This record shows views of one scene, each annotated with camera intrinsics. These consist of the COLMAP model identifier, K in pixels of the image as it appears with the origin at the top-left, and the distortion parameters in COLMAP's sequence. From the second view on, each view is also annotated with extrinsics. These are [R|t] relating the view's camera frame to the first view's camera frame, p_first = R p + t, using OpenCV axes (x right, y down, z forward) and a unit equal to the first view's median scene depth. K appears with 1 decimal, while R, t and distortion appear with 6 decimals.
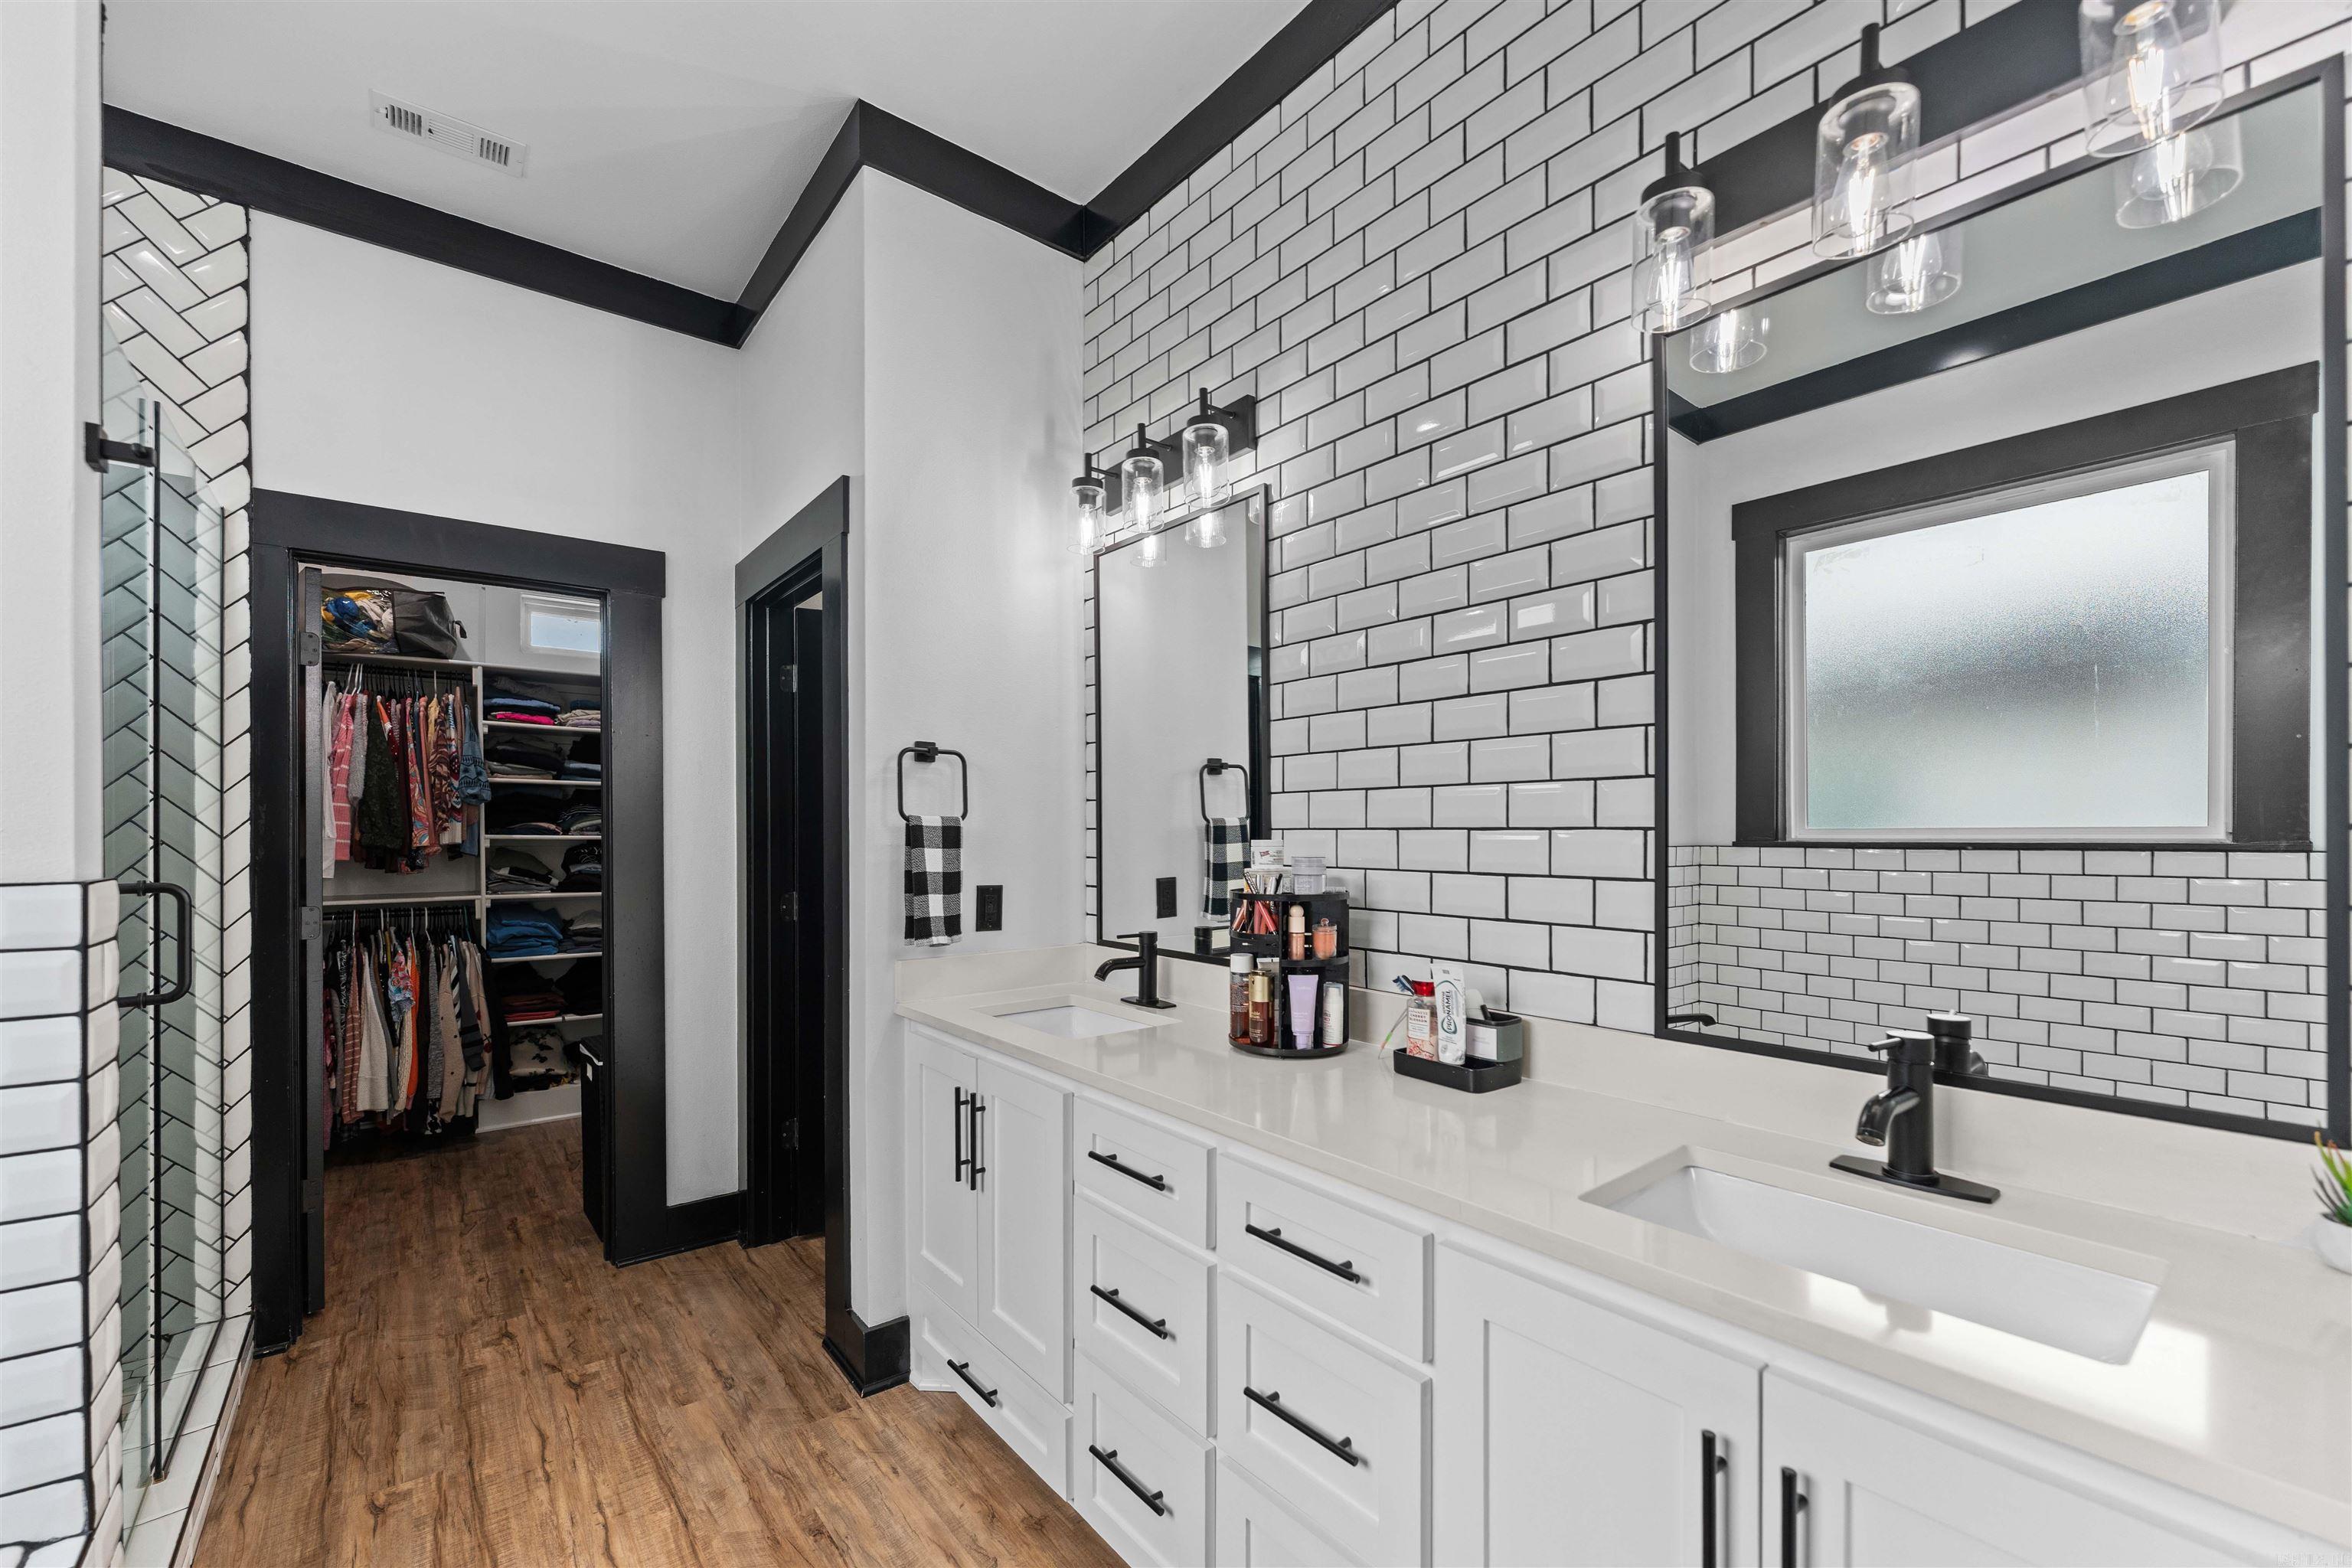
lens RADIAL K [[958.8, 0, 1147.6], [0, 958.8, 827.8], [0, 0, 1]] dist [-0.000831, -0.000475]
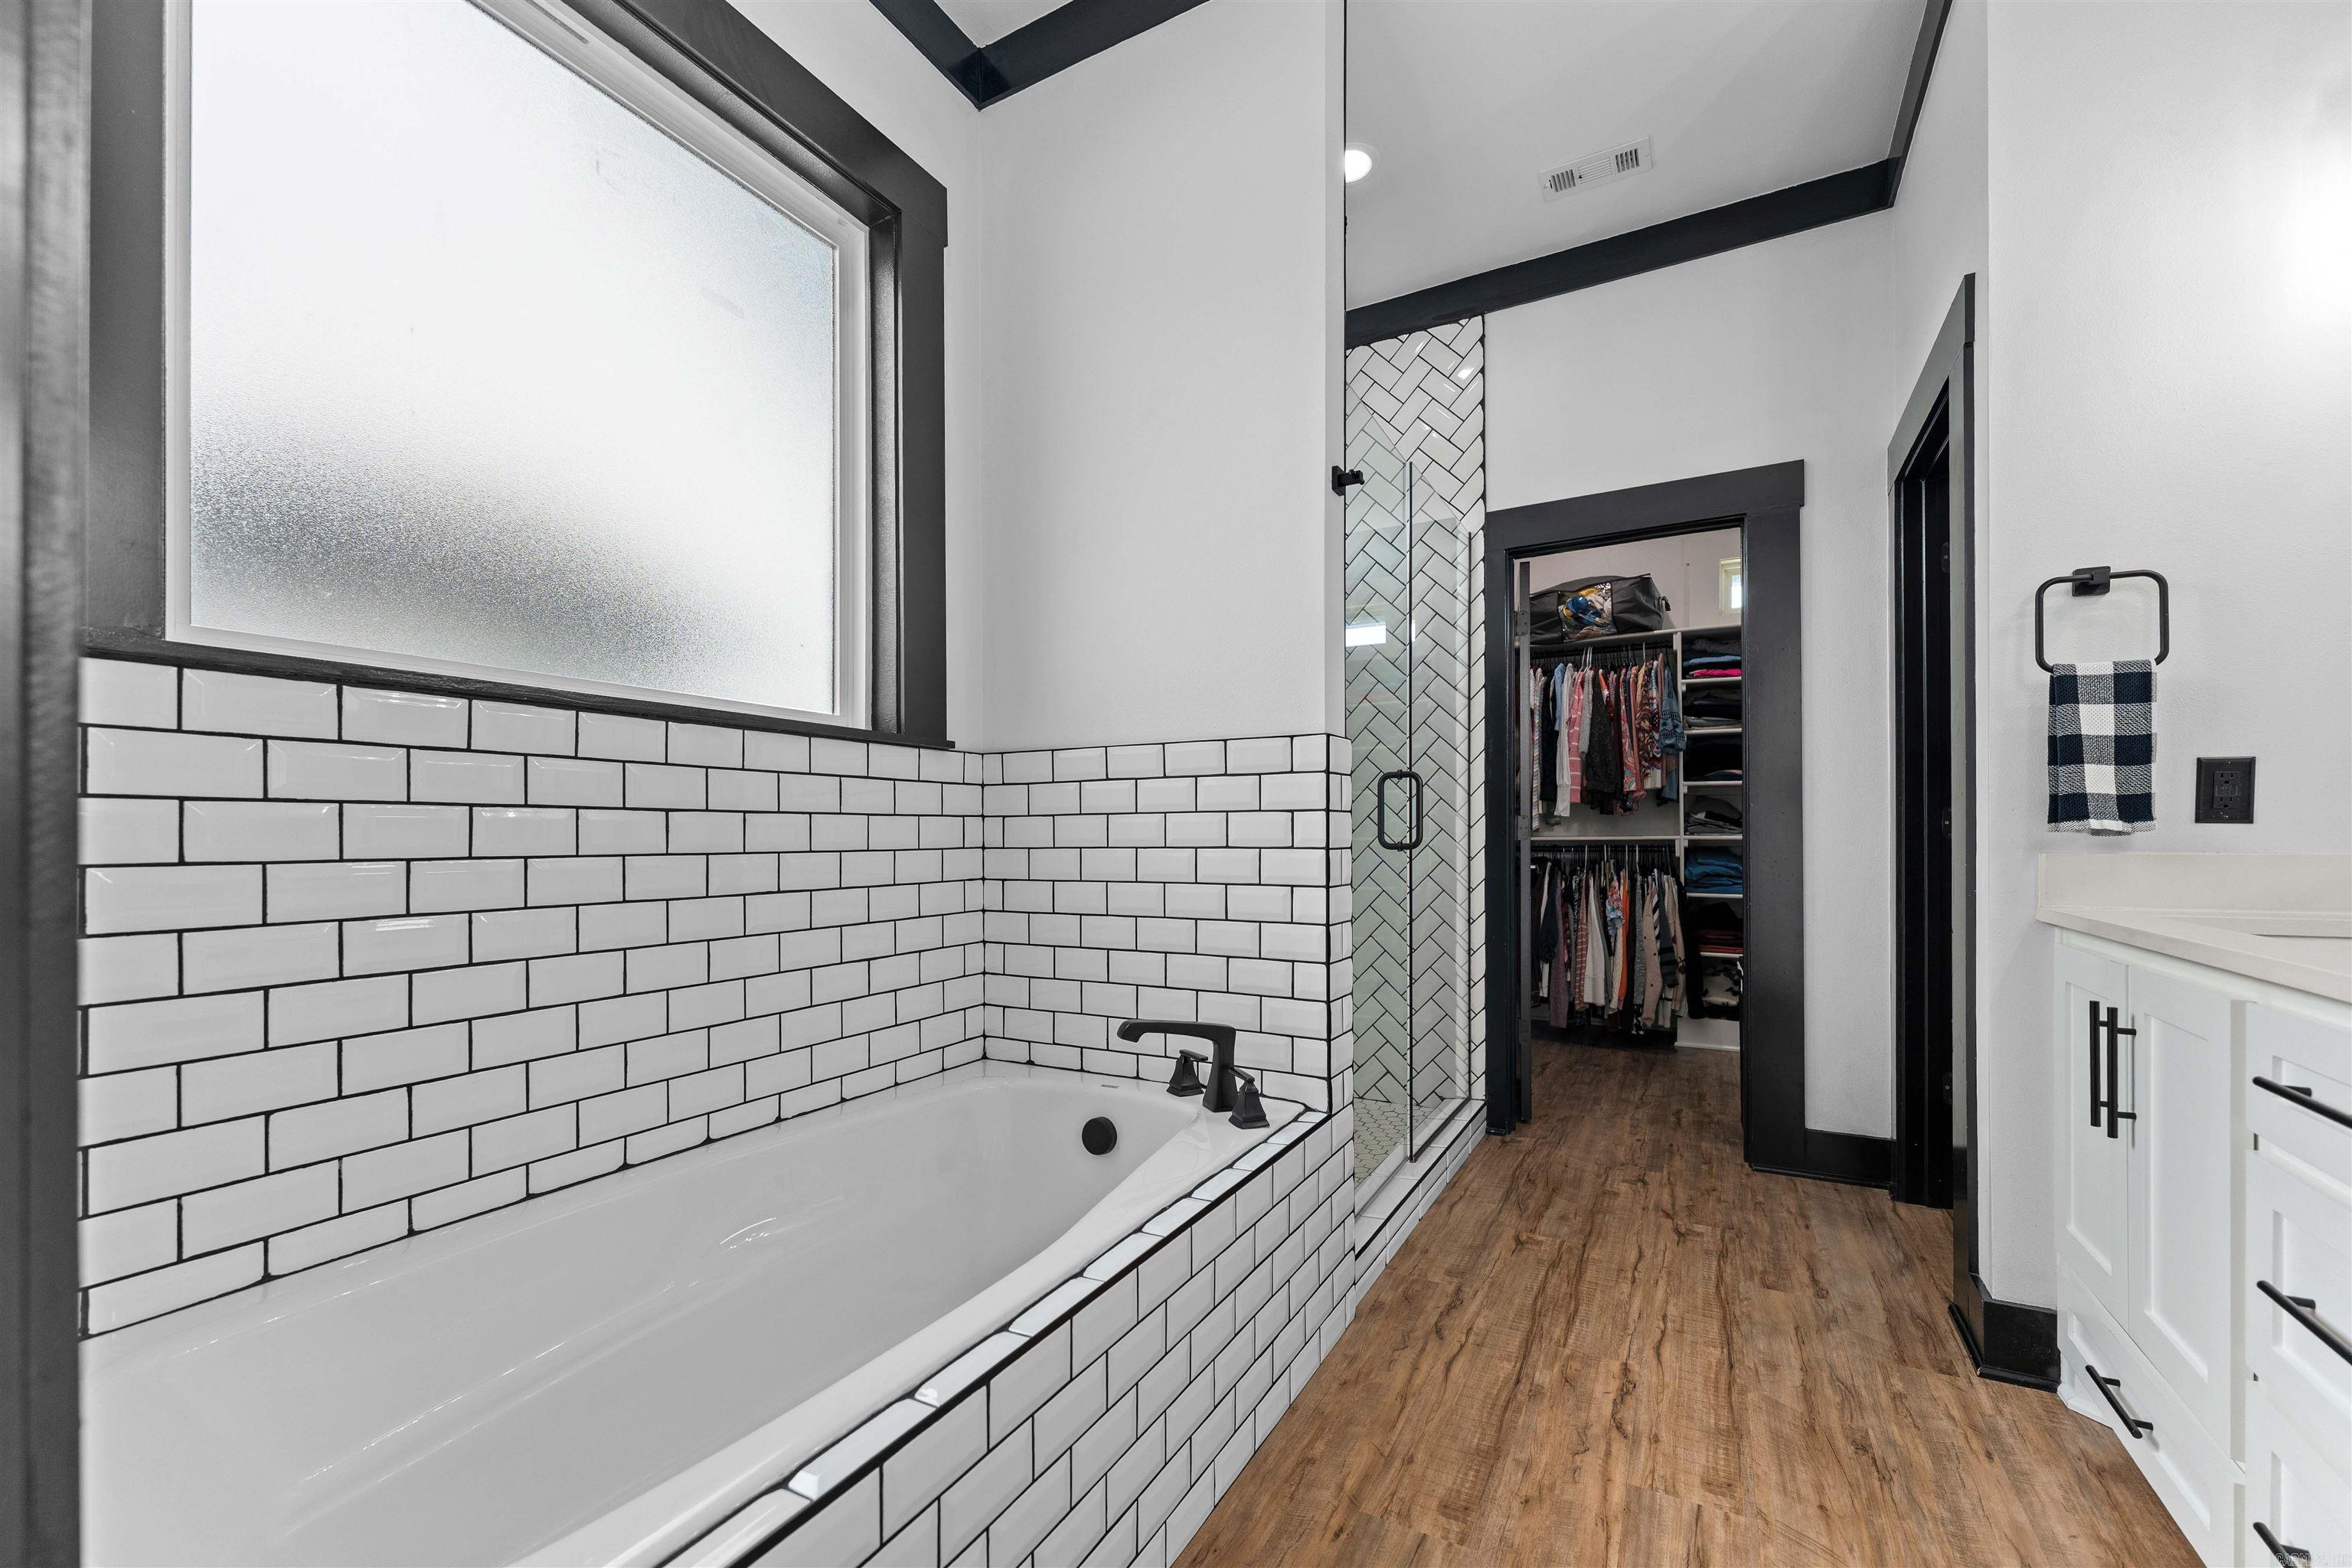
lens RADIAL K [[958.8, 0, 1186.9], [0, 958.8, 835.6], [0, 0, 1]] dist [-0.000831, -0.000475]
pose [[0.395489, -0.003988, -0.918462, 0.176438], [0.003218, 0.999990, -0.002956, 0.119326], [0.918465, -0.001786, 0.395498, 0.044970]]
